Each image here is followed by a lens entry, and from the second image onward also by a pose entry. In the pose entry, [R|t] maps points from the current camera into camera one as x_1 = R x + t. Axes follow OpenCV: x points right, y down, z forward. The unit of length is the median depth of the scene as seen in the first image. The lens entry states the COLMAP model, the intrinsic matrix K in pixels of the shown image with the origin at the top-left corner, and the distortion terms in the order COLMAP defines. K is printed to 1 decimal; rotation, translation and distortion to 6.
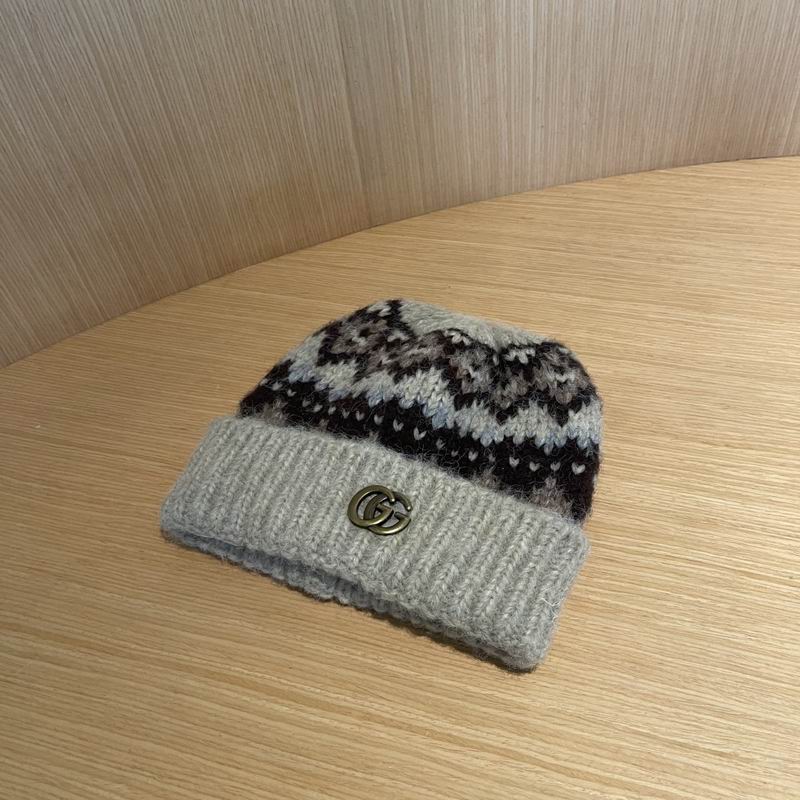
lens RADIAL K [[807.1, 0, 398.6], [0, 807.1, 411.2], [0, 0, 1]] dist [0.010073, 0.000000]
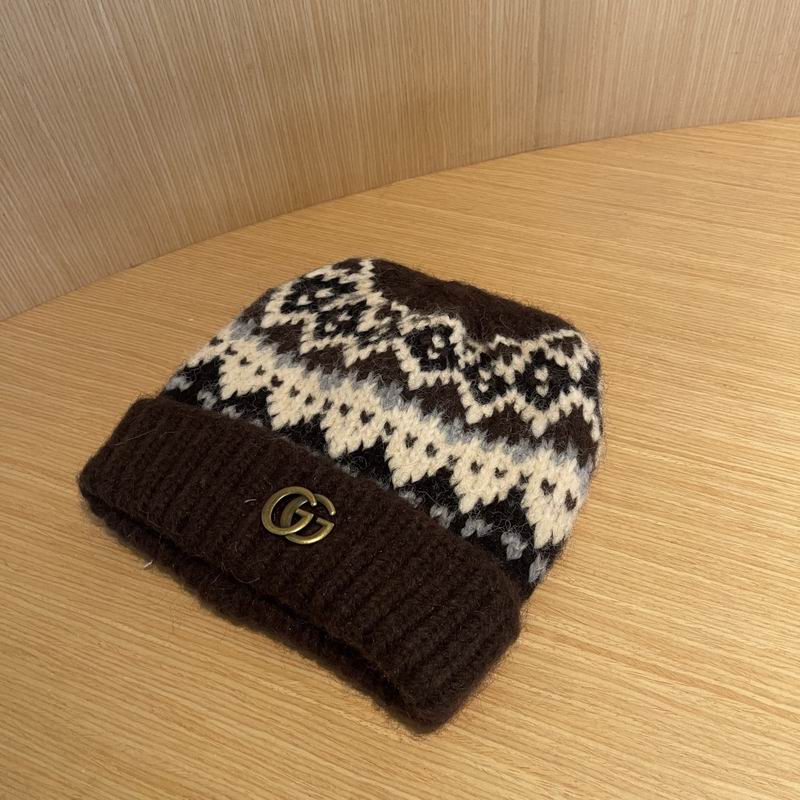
lens RADIAL K [[807.1, 0, 400.3], [0, 807.1, 410.2], [0, 0, 1]] dist [0.010073, 0.000000]
pose [[0.995257, 0.090341, -0.036093, -0.168364], [-0.089716, 0.995794, 0.018589, 0.092903], [0.037621, -0.015262, 0.999176, 0.058262]]
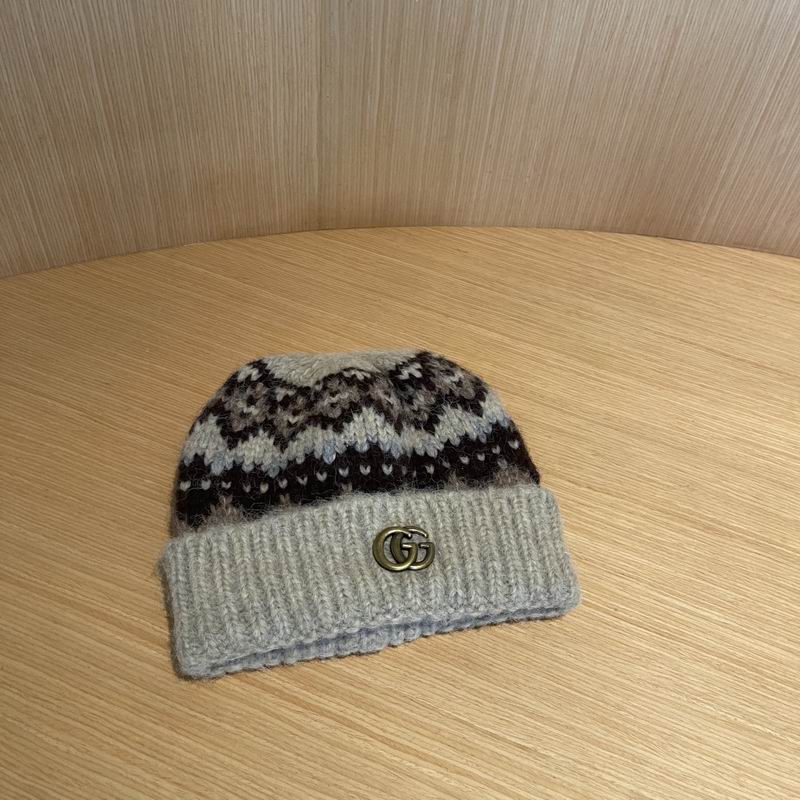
lens RADIAL K [[807.1, 0, 398.9], [0, 807.1, 405.4], [0, 0, 1]] dist [0.010073, 0.000000]
pose [[0.979268, 0.183095, 0.086659, 0.024512], [-0.183174, 0.983055, -0.007102, -0.013351], [-0.086491, -0.008919, 0.996213, -0.100189]]
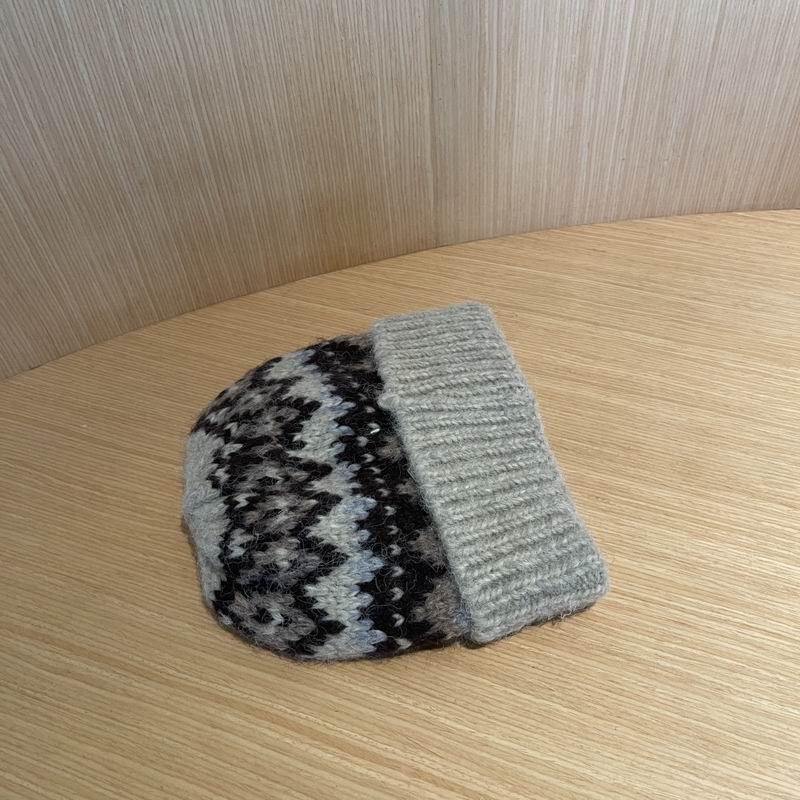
lens RADIAL K [[807.1, 0, 401.4], [0, 807.1, 394.2], [0, 0, 1]] dist [0.010073, 0.000000]
pose [[0.996423, 0.083616, -0.012222, -0.065136], [-0.083954, 0.996007, -0.030365, -0.022651], [0.009634, 0.031282, 0.999464, 0.041342]]
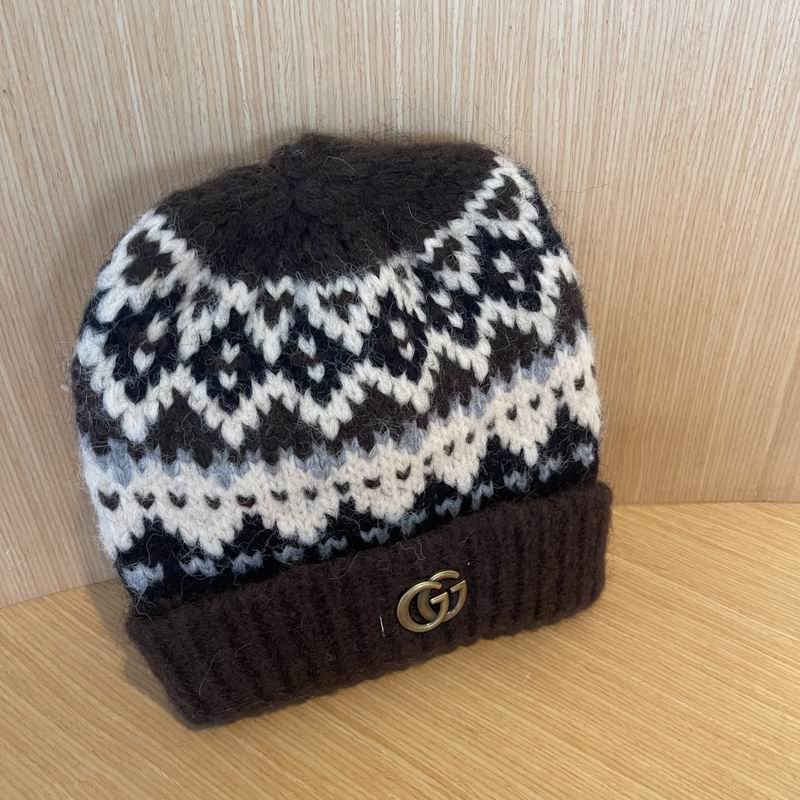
lens RADIAL K [[807.1, 0, 412.8], [0, 807.1, 410.9], [0, 0, 1]] dist [0.010073, 0.000000]
pose [[0.943832, 0.264354, -0.198238, -0.263970], [-0.303017, 0.931710, -0.200243, -0.080004], [0.131765, 0.249066, 0.959481, 0.299976]]
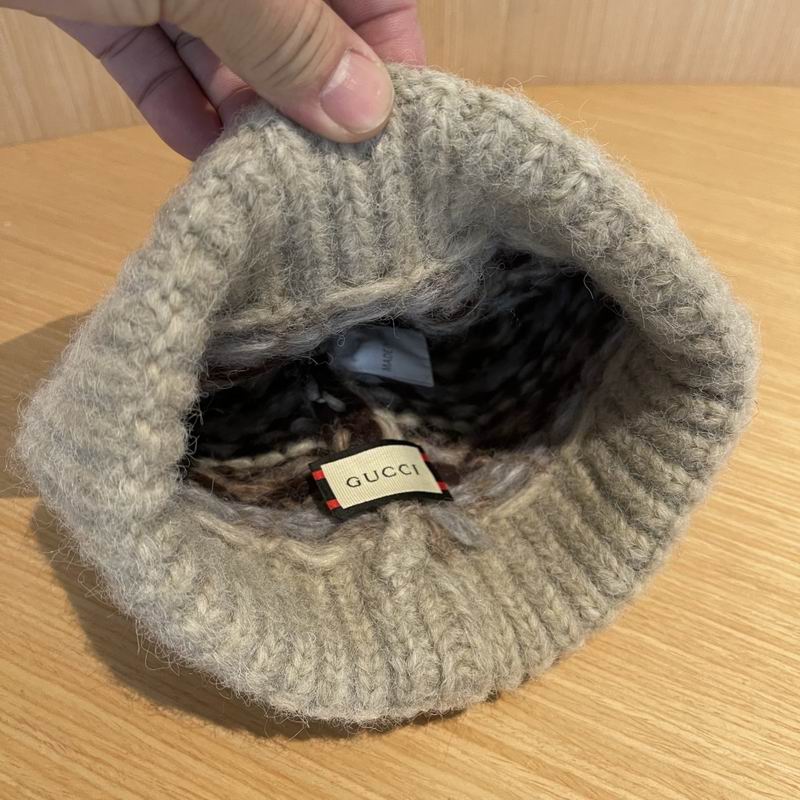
lens RADIAL K [[807.1, 0, 404.5], [0, 807.1, 417.6], [0, 0, 1]] dist [0.010073, 0.000000]
pose [[0.981201, 0.192833, -0.007736, -0.073883], [-0.192971, 0.980863, -0.025872, 0.146394], [0.002599, 0.026879, 0.999635, 0.322492]]
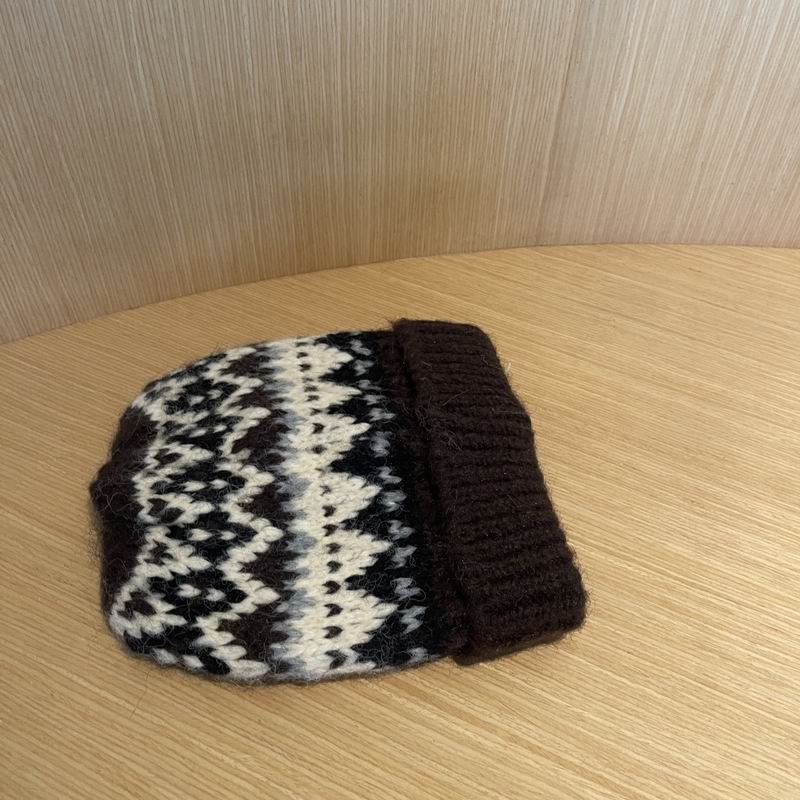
lens RADIAL K [[807.1, 0, 407.1], [0, 807.1, 412.3], [0, 0, 1]] dist [0.010073, 0.000000]
pose [[0.977408, 0.211228, 0.007509, -0.196002], [-0.210736, 0.976632, -0.042203, 0.057462], [-0.016248, 0.039667, 0.999081, 0.036730]]
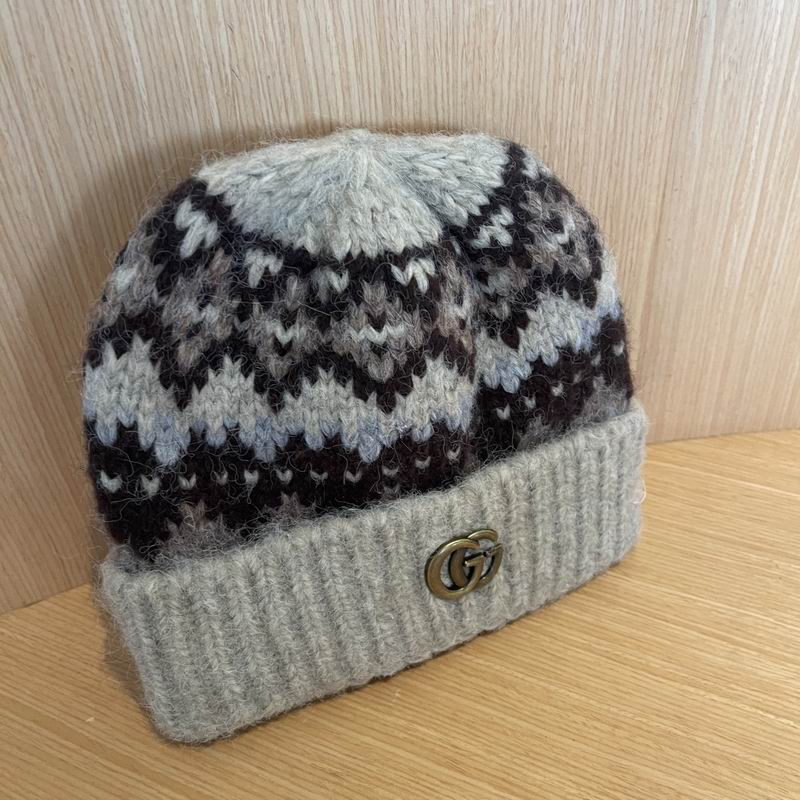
lens RADIAL K [[807.1, 0, 395.9], [0, 807.1, 395.5], [0, 0, 1]] dist [0.010073, 0.000000]
pose [[0.987790, 0.131754, -0.083135, -0.225421], [-0.146344, 0.967726, -0.205157, -0.131107], [0.053422, 0.214818, 0.975192, 0.416948]]
